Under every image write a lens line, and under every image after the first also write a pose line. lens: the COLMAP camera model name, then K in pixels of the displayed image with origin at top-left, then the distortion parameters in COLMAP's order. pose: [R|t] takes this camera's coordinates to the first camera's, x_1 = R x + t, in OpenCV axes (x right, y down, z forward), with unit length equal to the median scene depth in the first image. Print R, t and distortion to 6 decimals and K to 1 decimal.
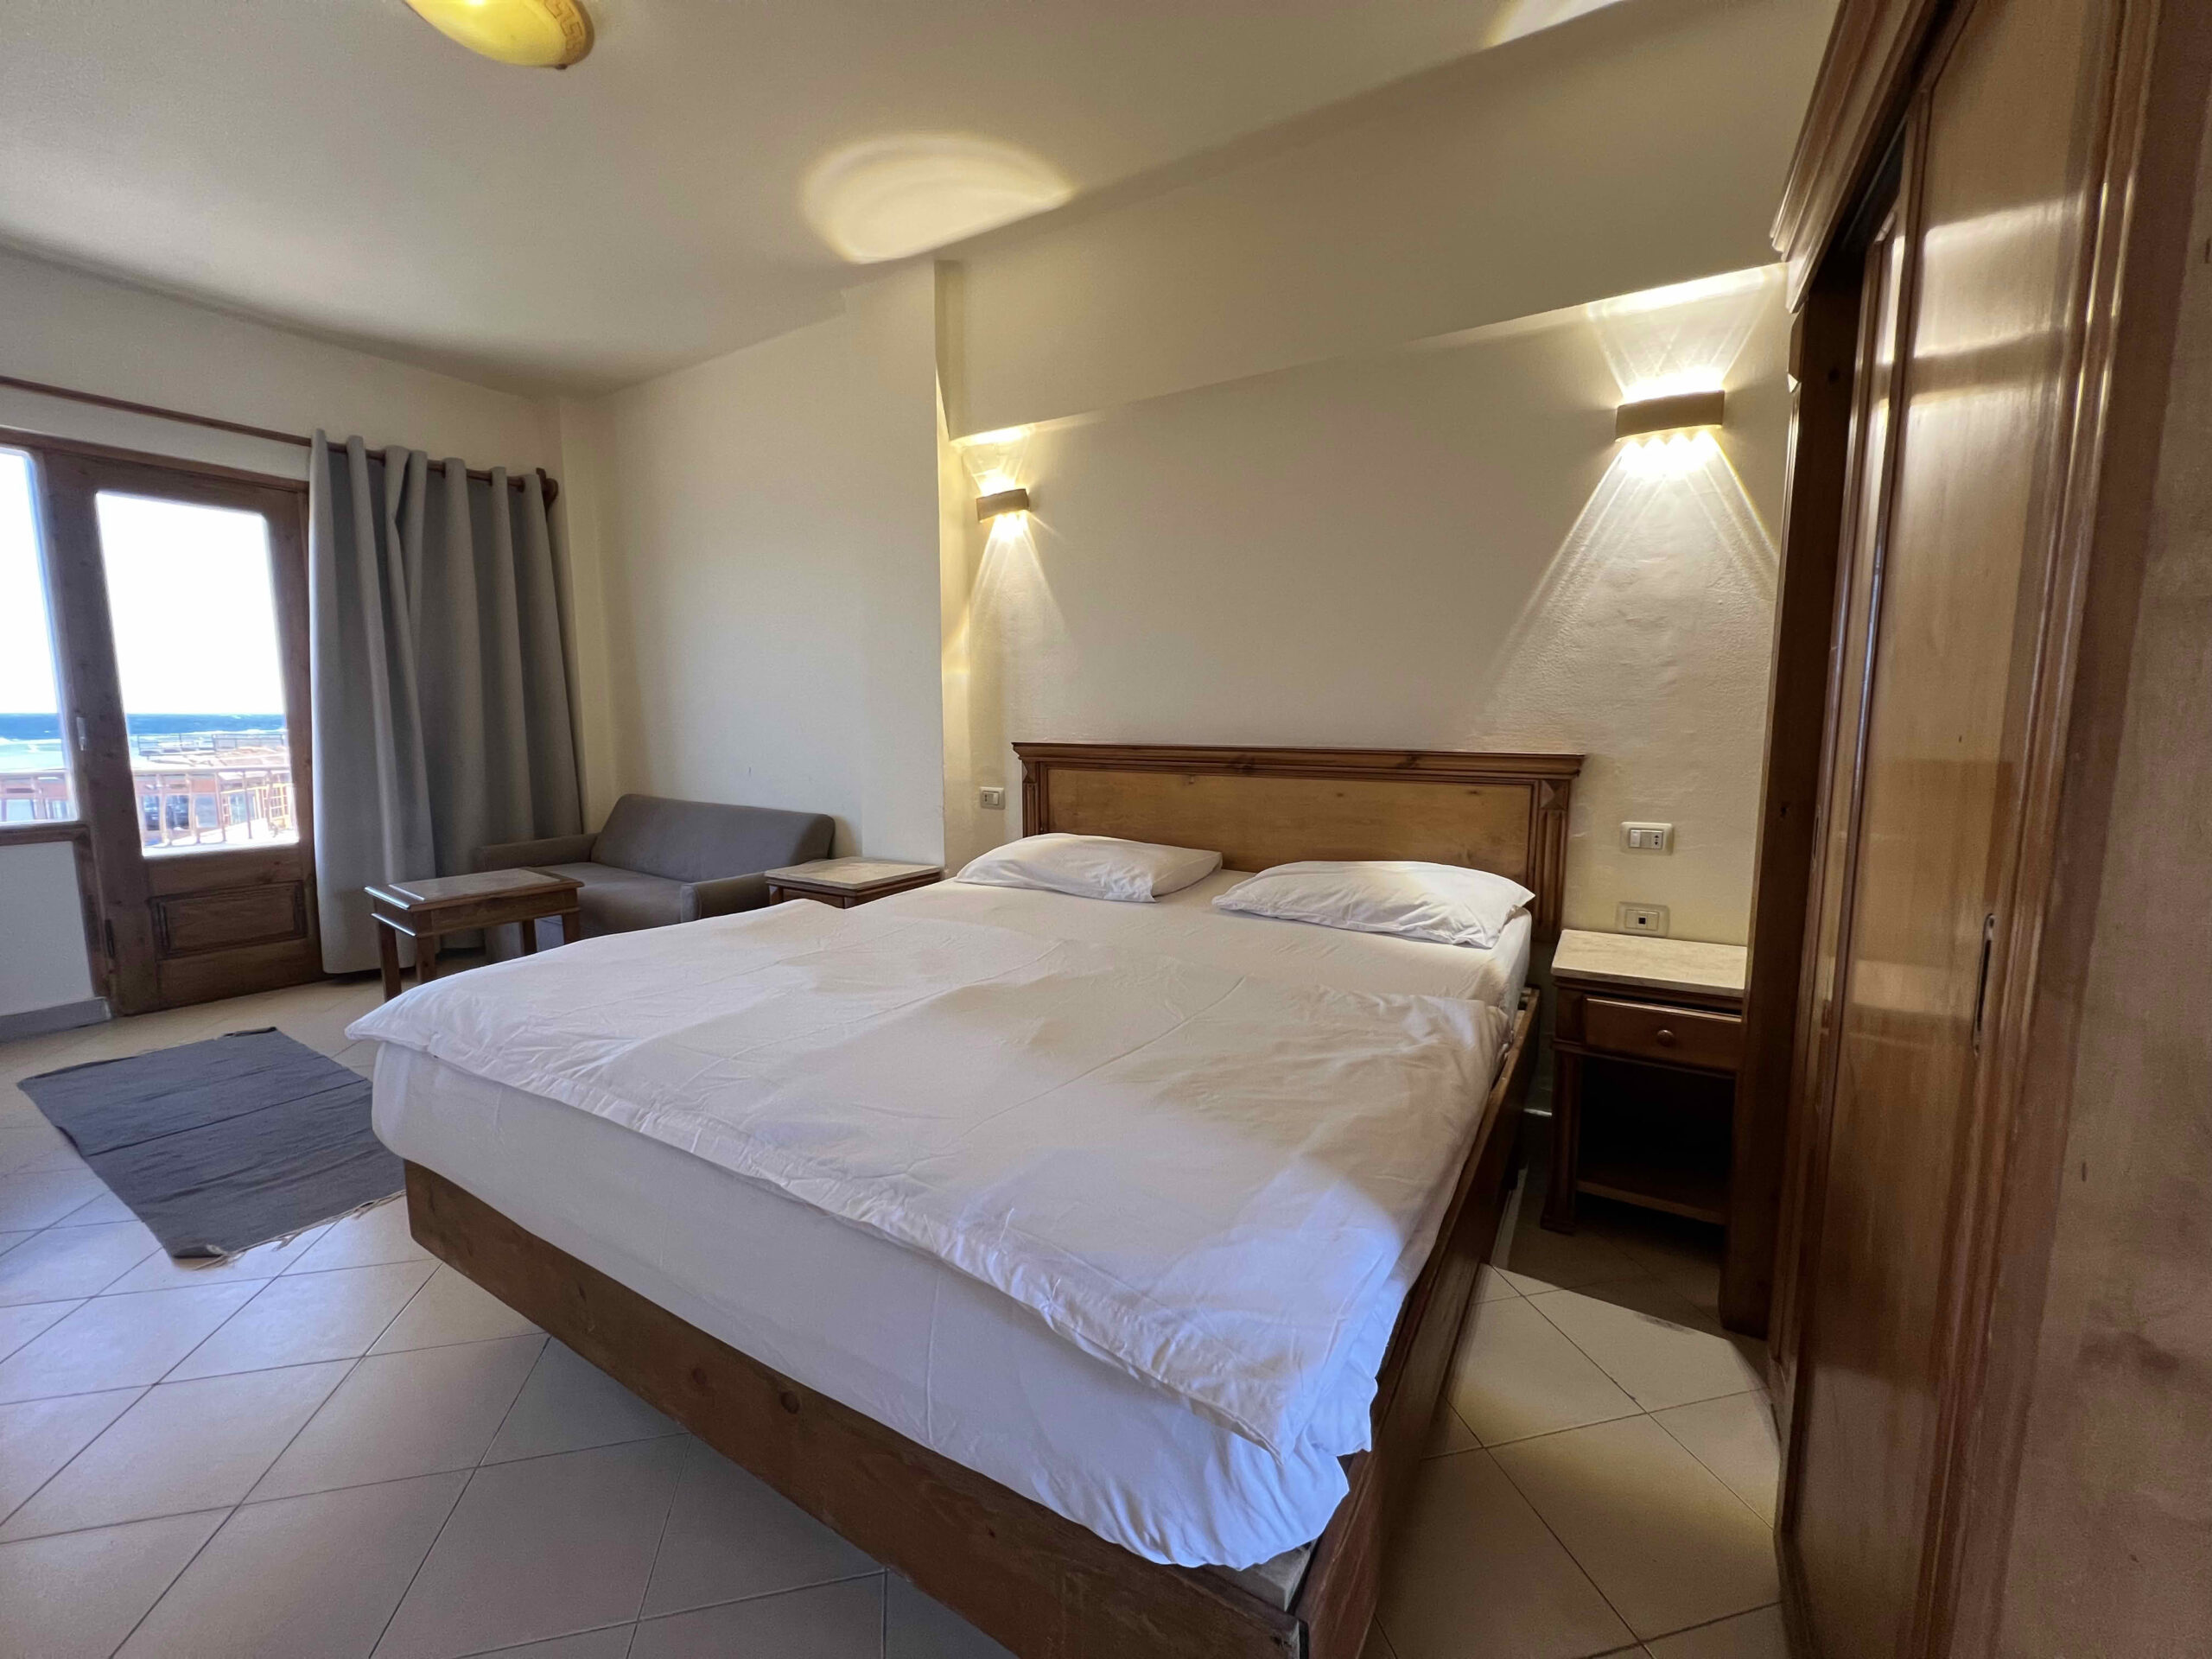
lens RADIAL K [[890.2, 0, 1107.6], [0, 890.2, 824.6], [0, 0, 1]] dist [-0.001974, 0.000327]
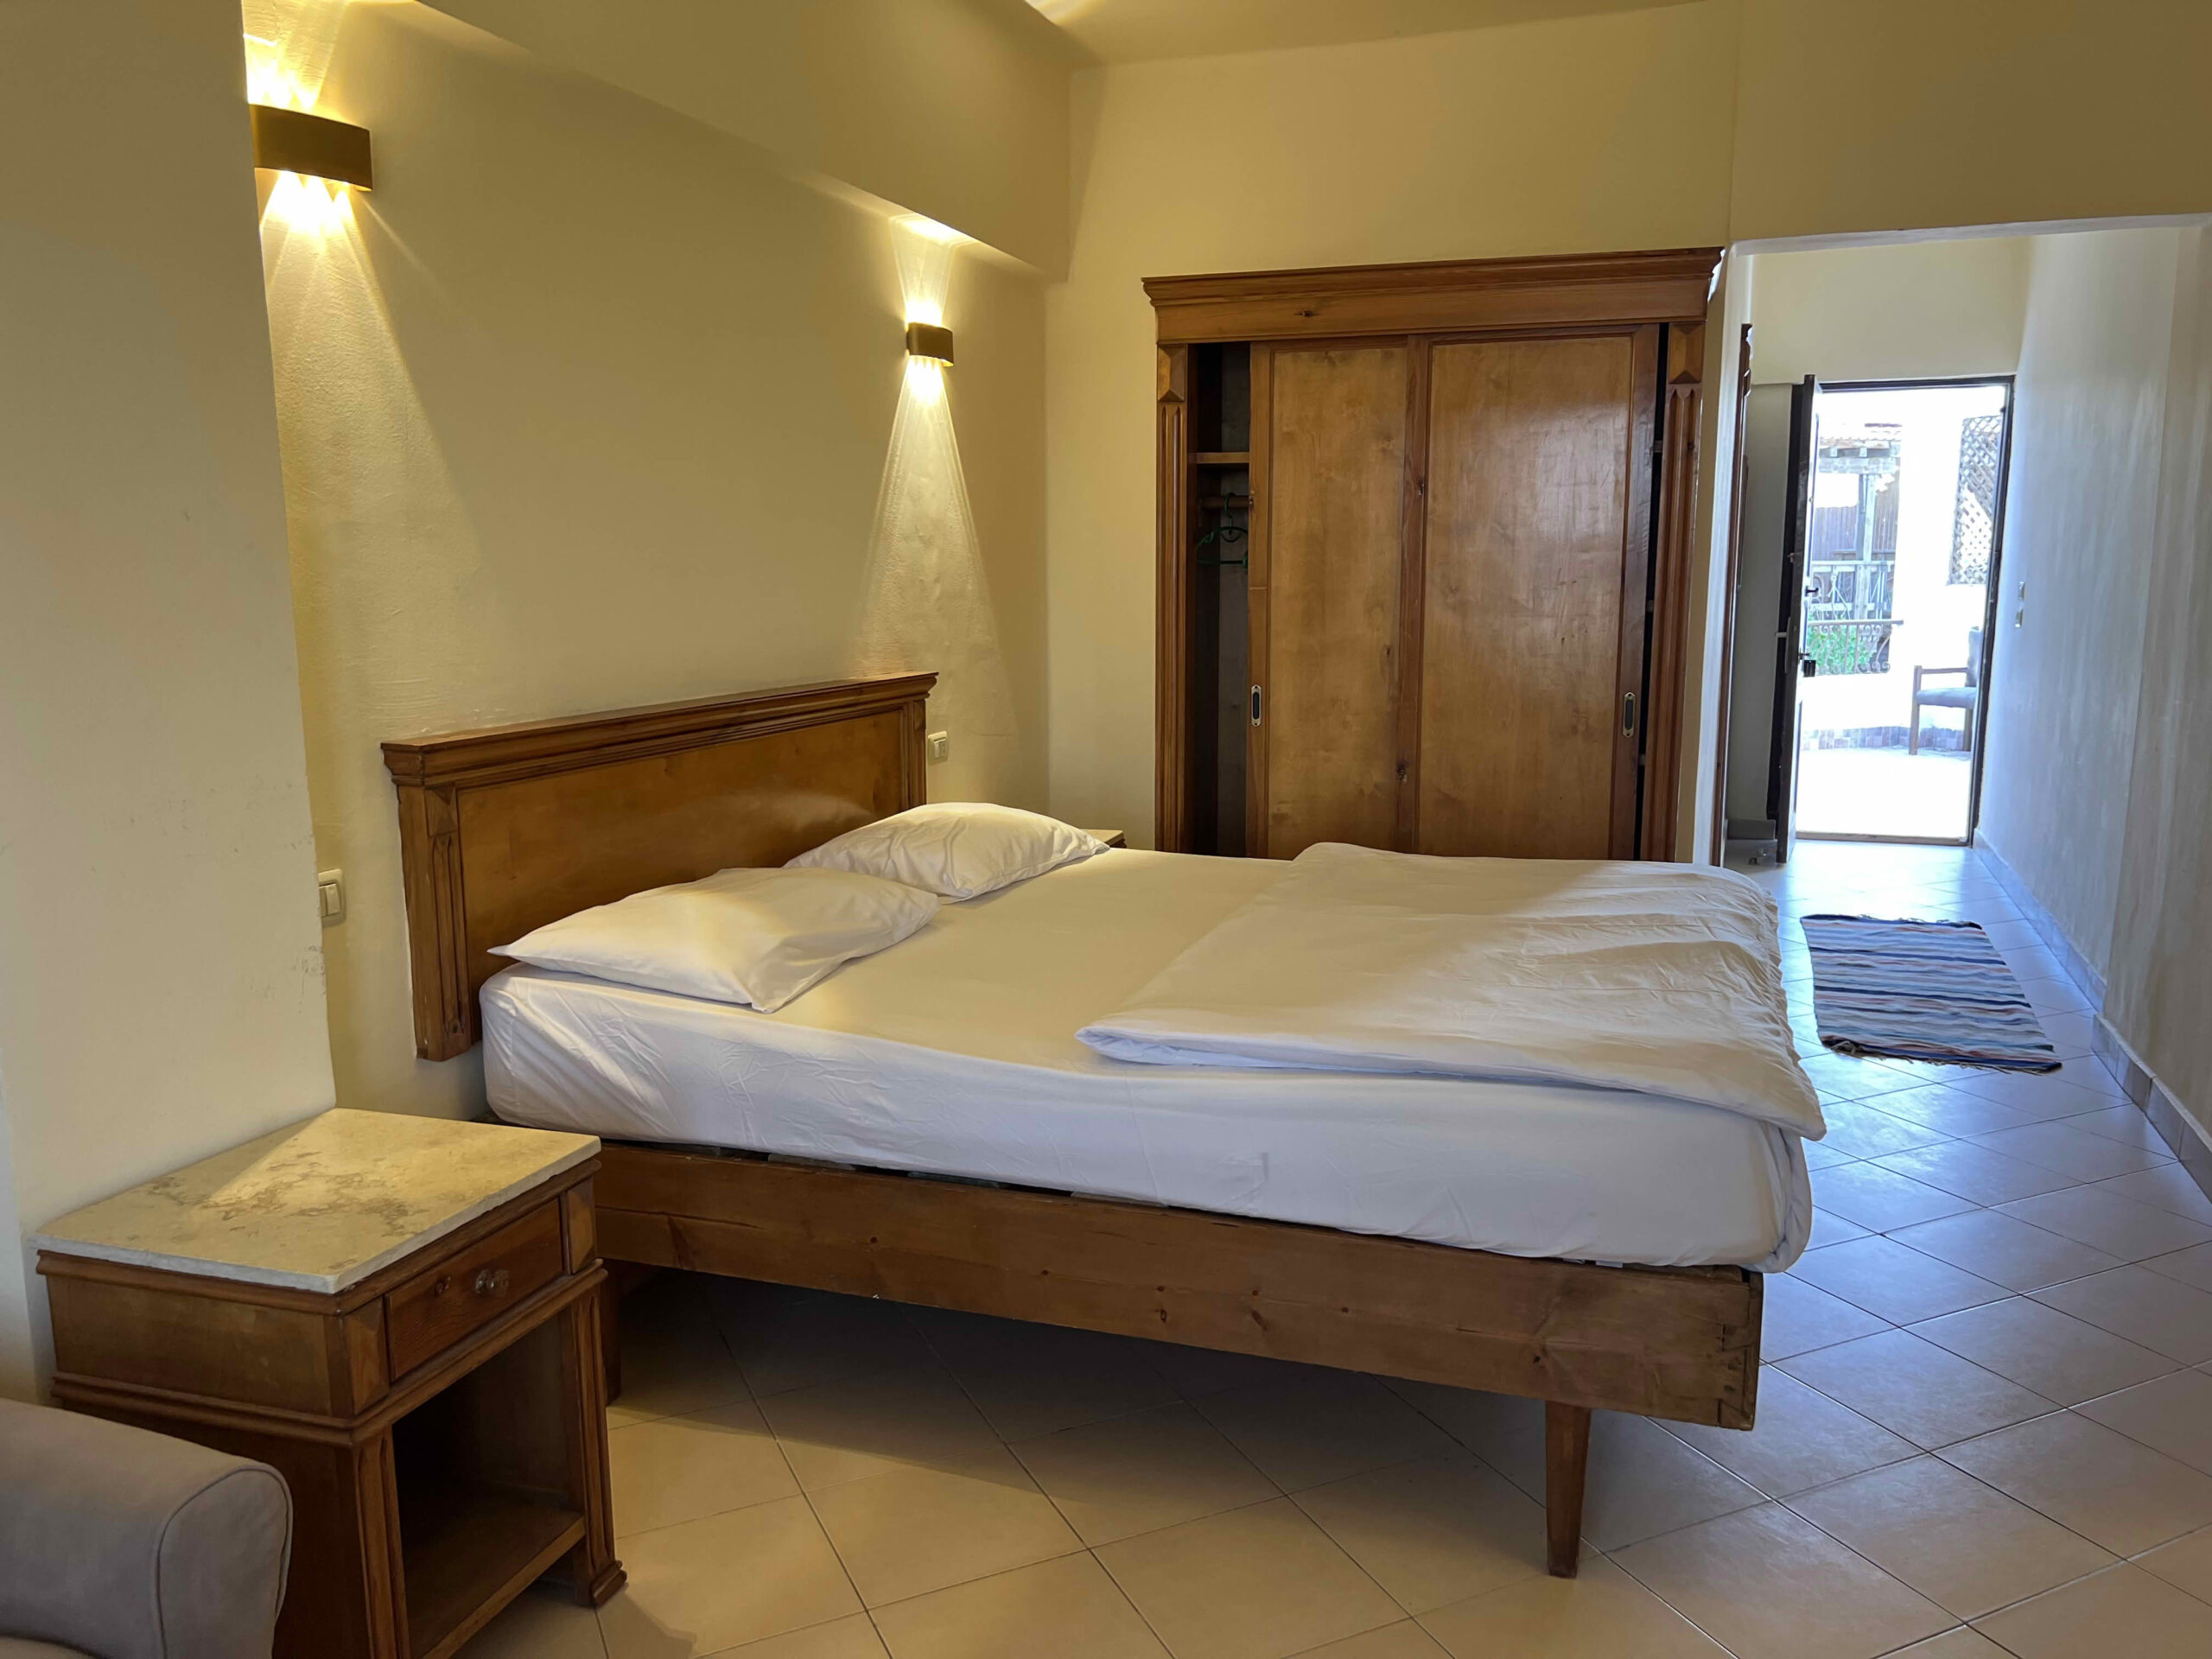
lens RADIAL K [[1672.9, 0, 1118.2], [0, 1672.9, 837.6], [0, 0, 1]] dist [0.085289, -0.110905]
pose [[-0.213733, -0.156453, 0.964282, -0.959312], [0.127841, 0.974124, 0.186386, -0.157765], [-0.968491, 0.163112, -0.188201, 0.845084]]
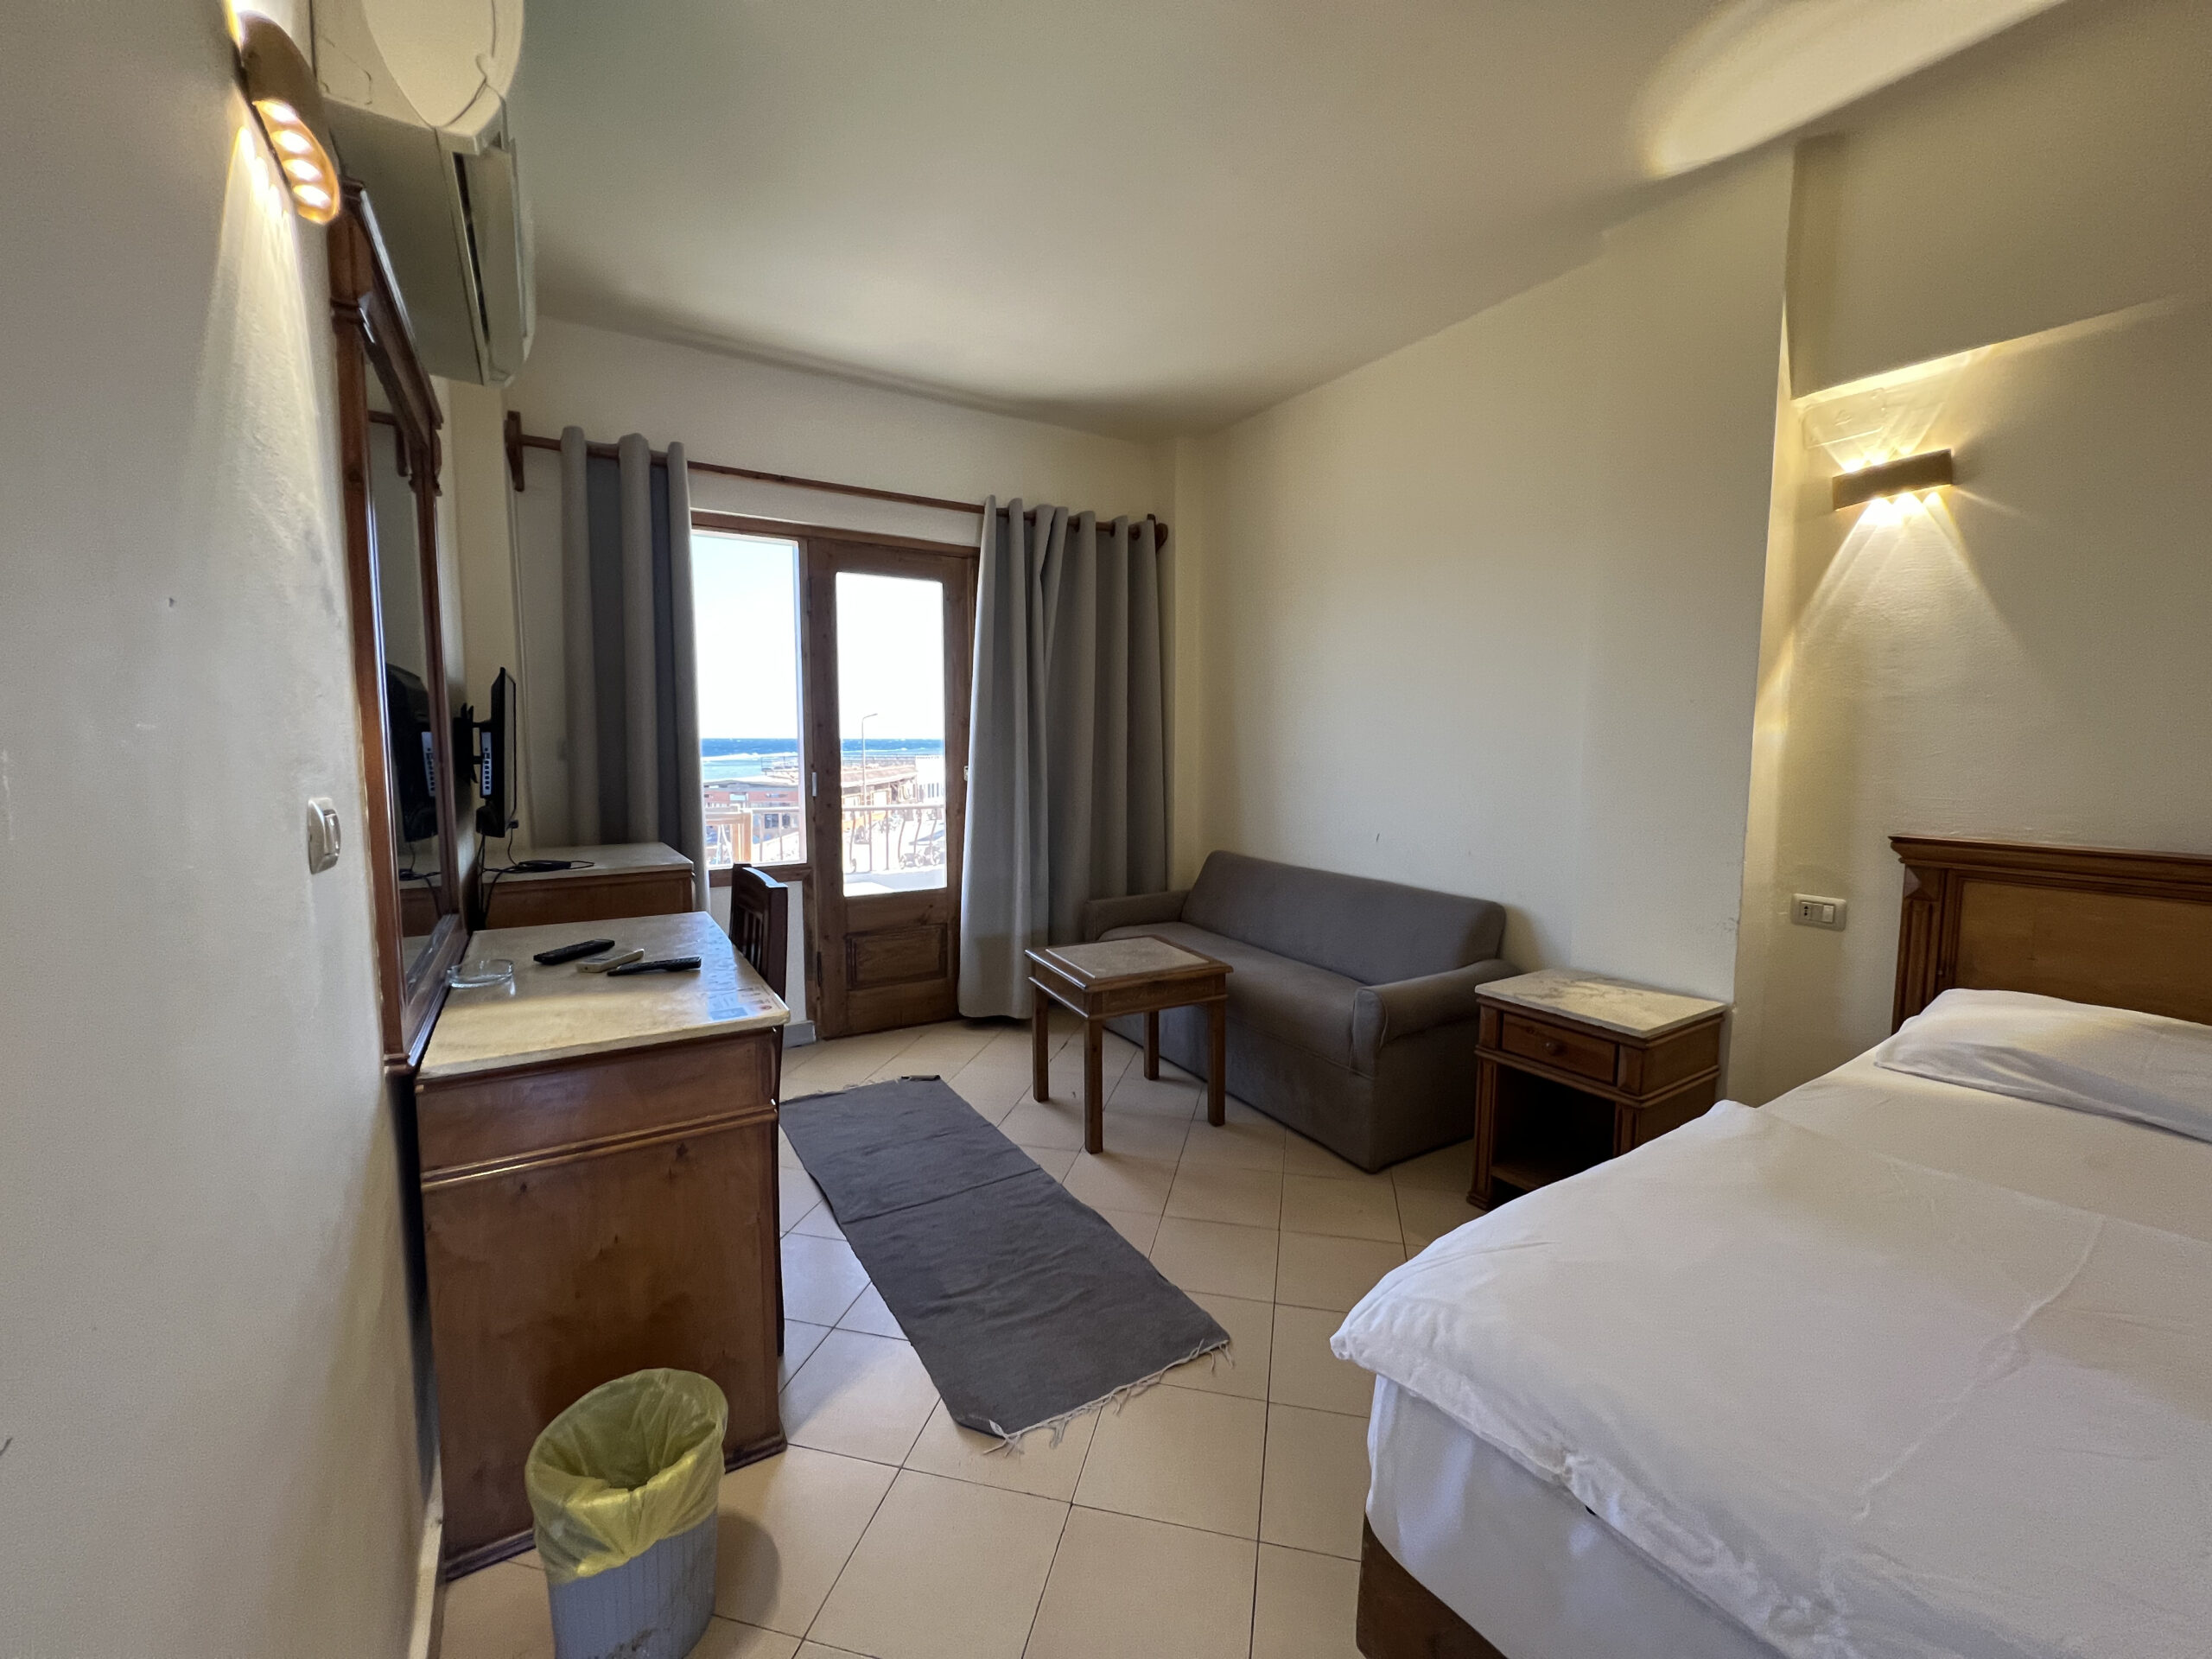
lens RADIAL K [[893.5, 0, 1102.6], [0, 893.5, 822.2], [0, 0, 1]] dist [0.000666, 0.000011]
pose [[0.897762, 0.042744, -0.438403, -0.342809], [-0.056472, 0.998236, -0.018317, -0.058185], [0.436847, 0.041202, 0.898592, 0.150741]]
